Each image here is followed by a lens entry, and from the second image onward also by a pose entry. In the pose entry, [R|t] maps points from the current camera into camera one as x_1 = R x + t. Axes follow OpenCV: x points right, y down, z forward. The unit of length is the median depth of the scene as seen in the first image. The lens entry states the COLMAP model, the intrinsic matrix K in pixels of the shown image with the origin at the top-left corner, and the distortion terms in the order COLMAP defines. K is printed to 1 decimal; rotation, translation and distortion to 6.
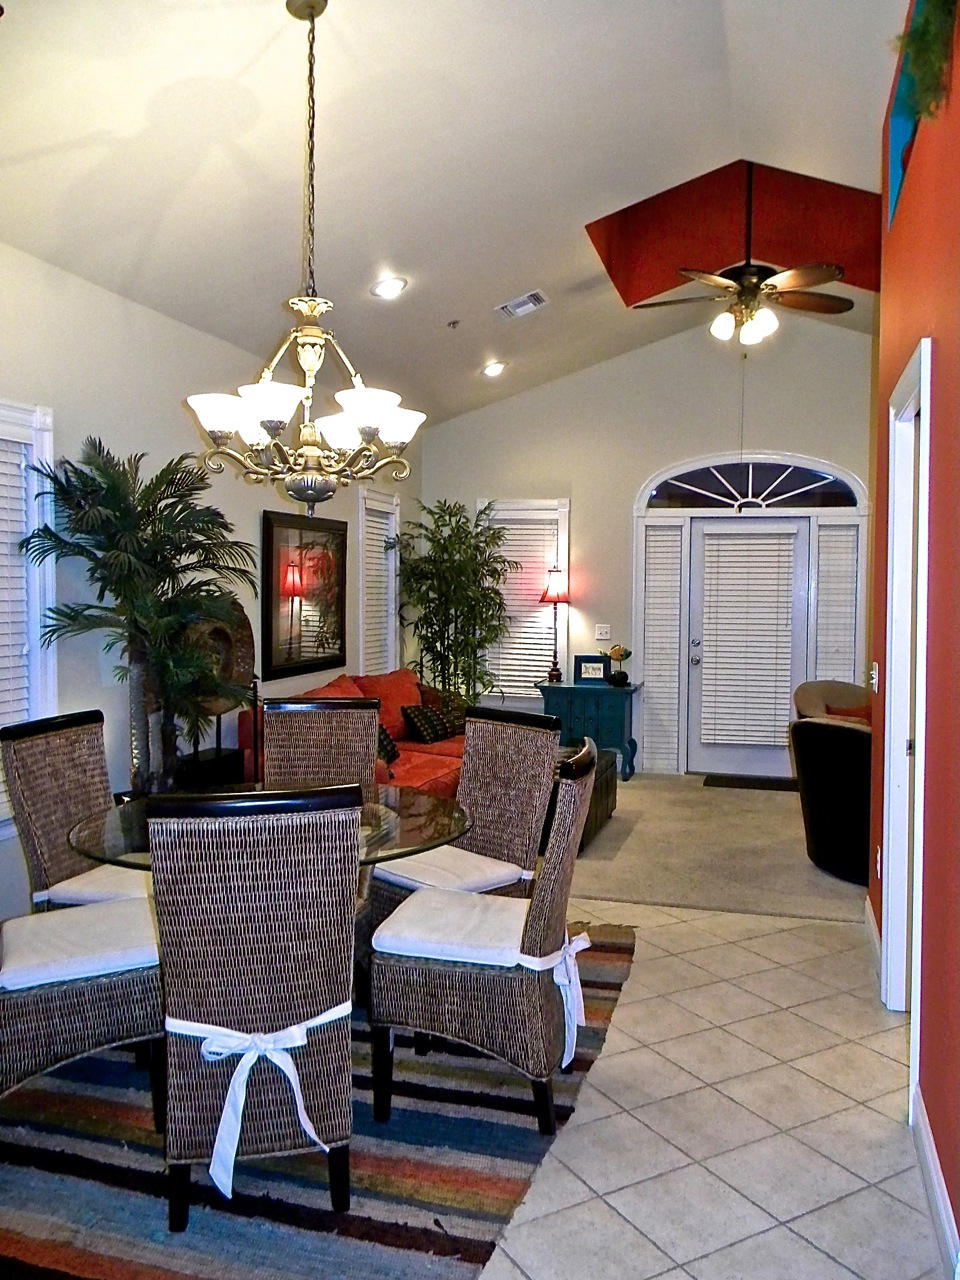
lens RADIAL K [[1024.8, 0, 494.3], [0, 1024.8, 635.4], [0, 0, 1]] dist [0.008626, -0.001764]
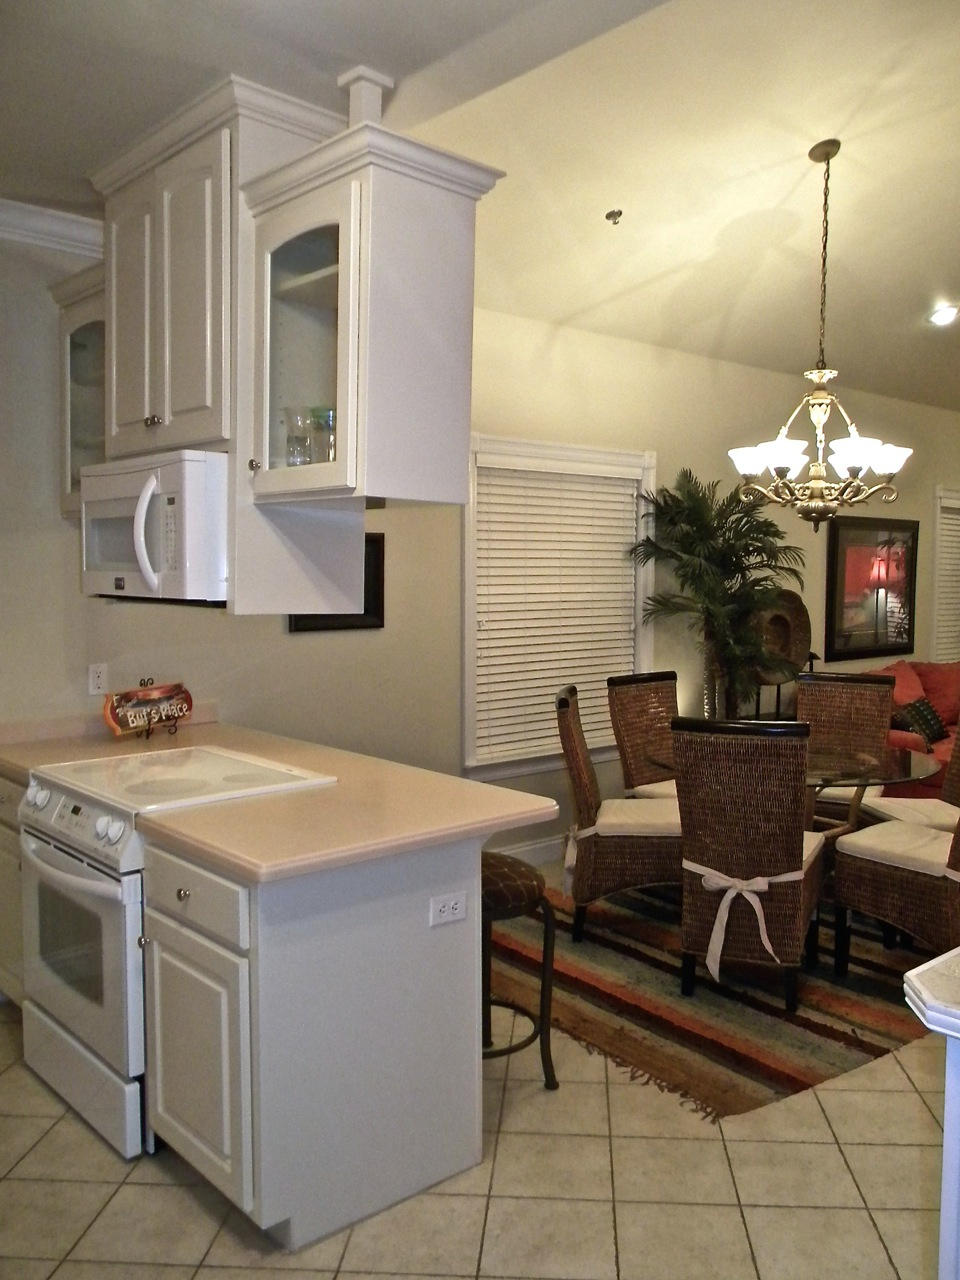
lens RADIAL K [[1052.7, 0, 522.1], [0, 1052.7, 633.8], [0, 0, 1]] dist [0.009248, 0.001776]
pose [[0.838867, 0.033011, -0.543334, 0.102768], [-0.027956, 0.999455, 0.017562, 0.001197], [0.543618, 0.000457, 0.839333, -0.148726]]
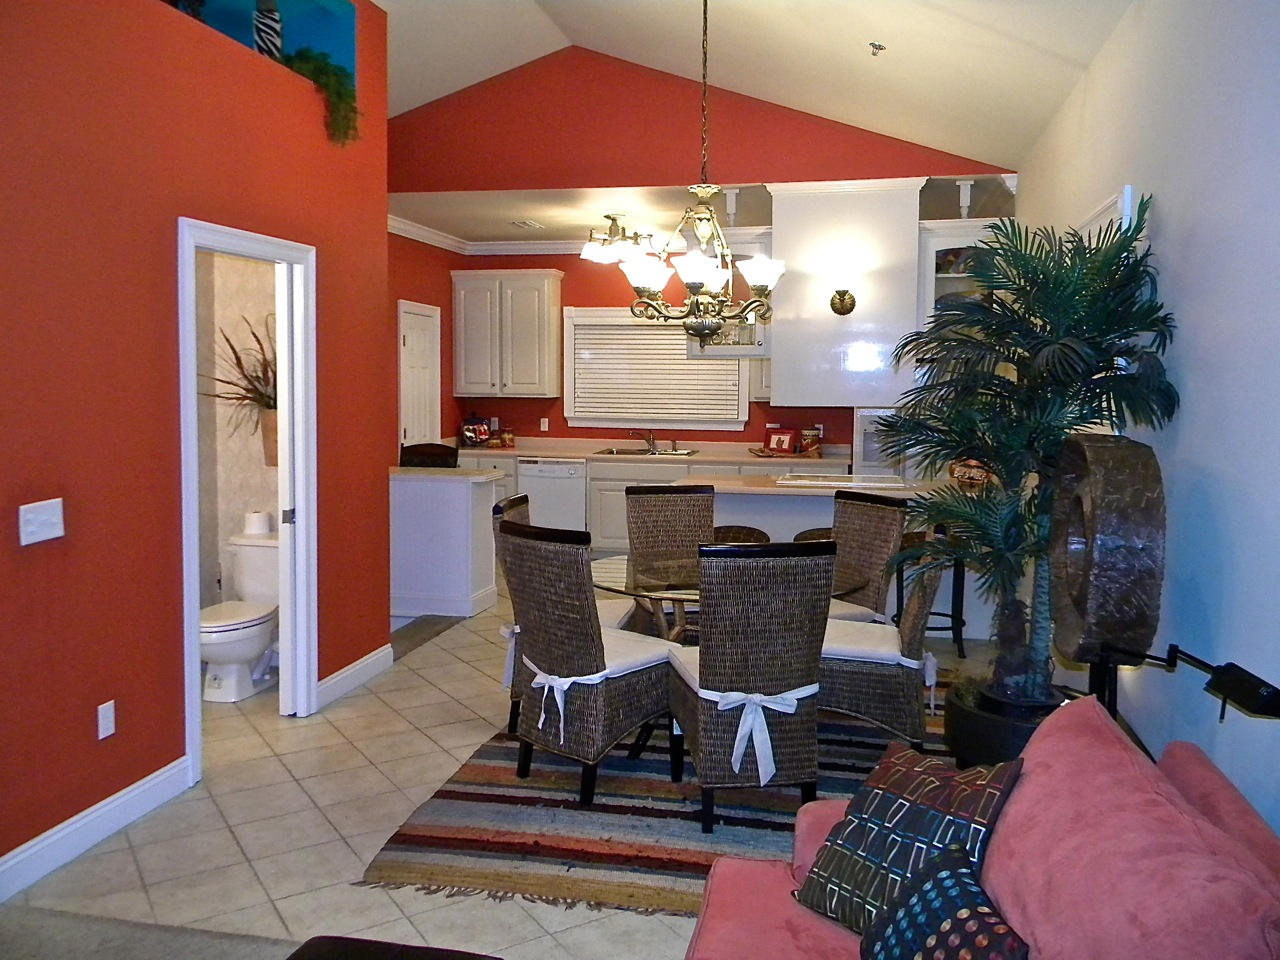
lens RADIAL K [[1045.3, 0, 621.3], [0, 1045.3, 447.9], [0, 0, 1]] dist [0.005565, 0.000187]
pose [[-0.999154, -0.010076, -0.039869, -0.007752], [-0.014582, 0.993329, 0.114390, -0.056541], [0.038450, 0.114874, -0.992636, 0.966274]]
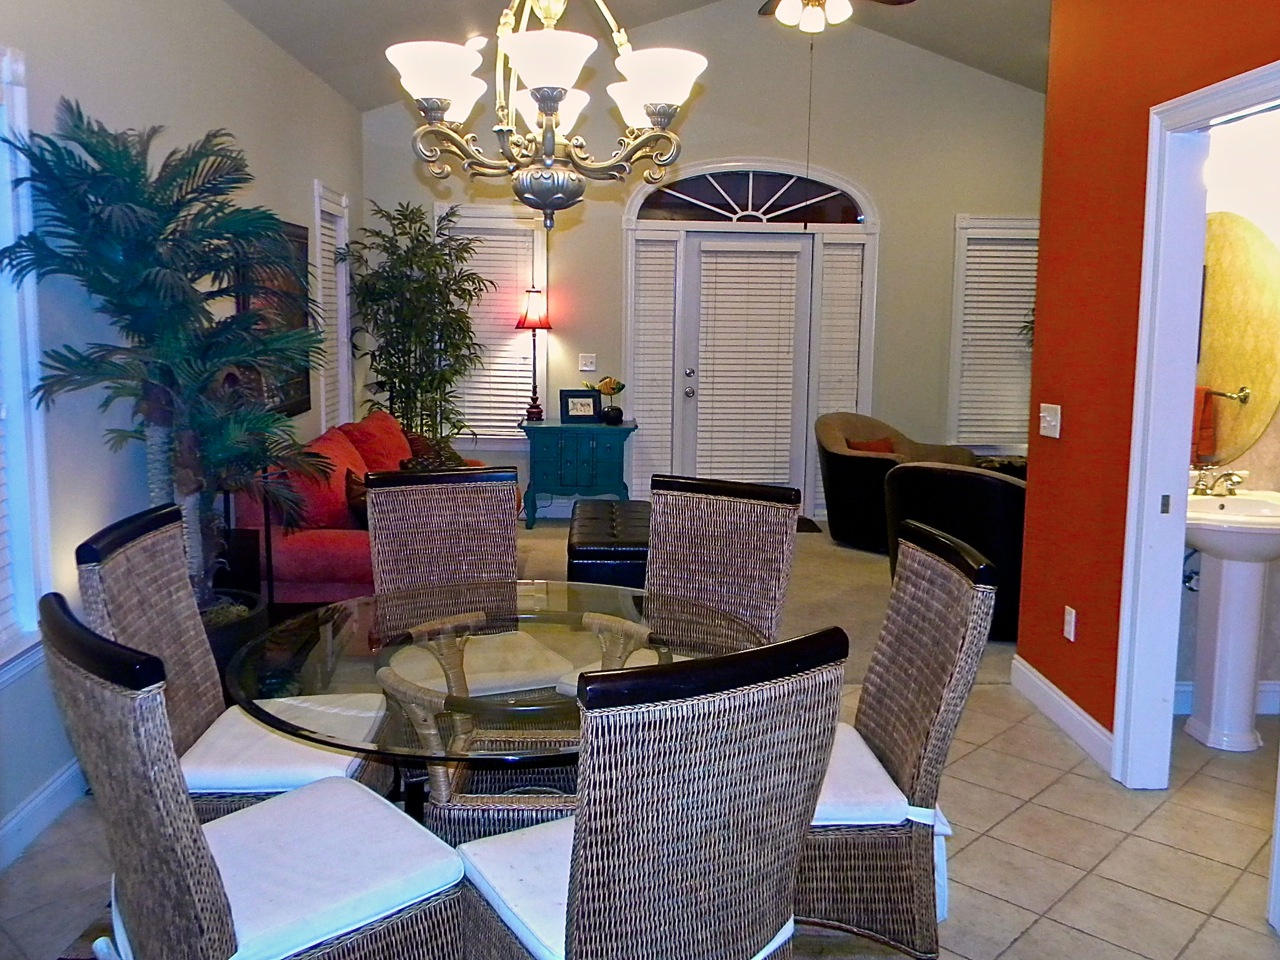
lens RADIAL K [[1097.2, 0, 612.0], [0, 1097.2, 451.3], [0, 0, 1]] dist [0.024458, -0.008330]
pose [[0.959528, -0.032784, 0.279699, -0.146792], [0.007539, 0.995835, 0.090862, -0.013073], [-0.281512, -0.085076, 0.955779, 0.099944]]
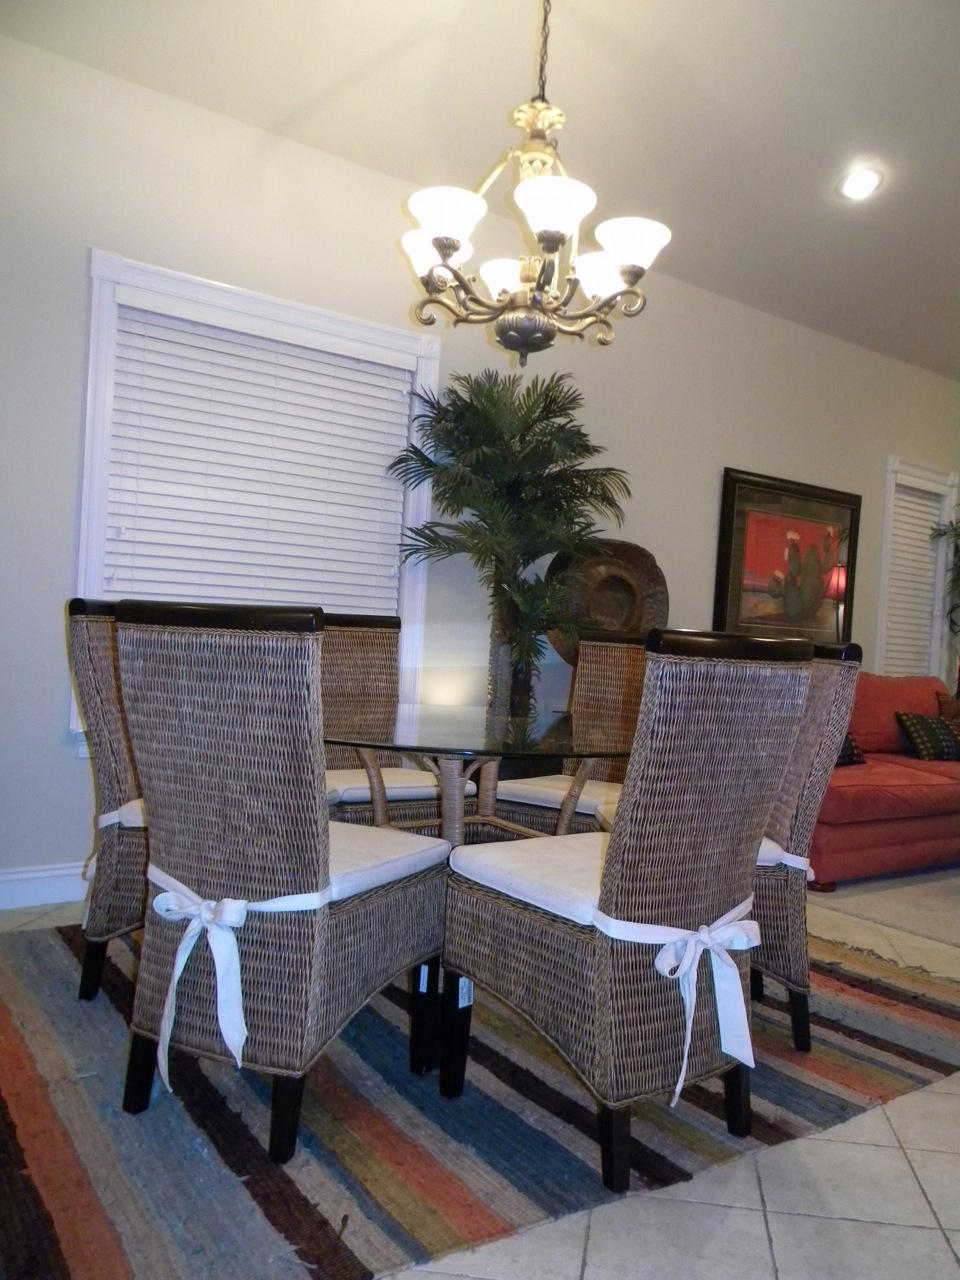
lens RADIAL K [[1026.4, 0, 523.5], [0, 1026.4, 637.5], [0, 0, 1]] dist [-0.000281, -0.000800]
pose [[0.796923, 0.045905, -0.602334, 0.138272], [-0.084160, 0.995821, -0.035455, 0.055431], [0.598189, 0.078947, 0.797456, 0.143016]]
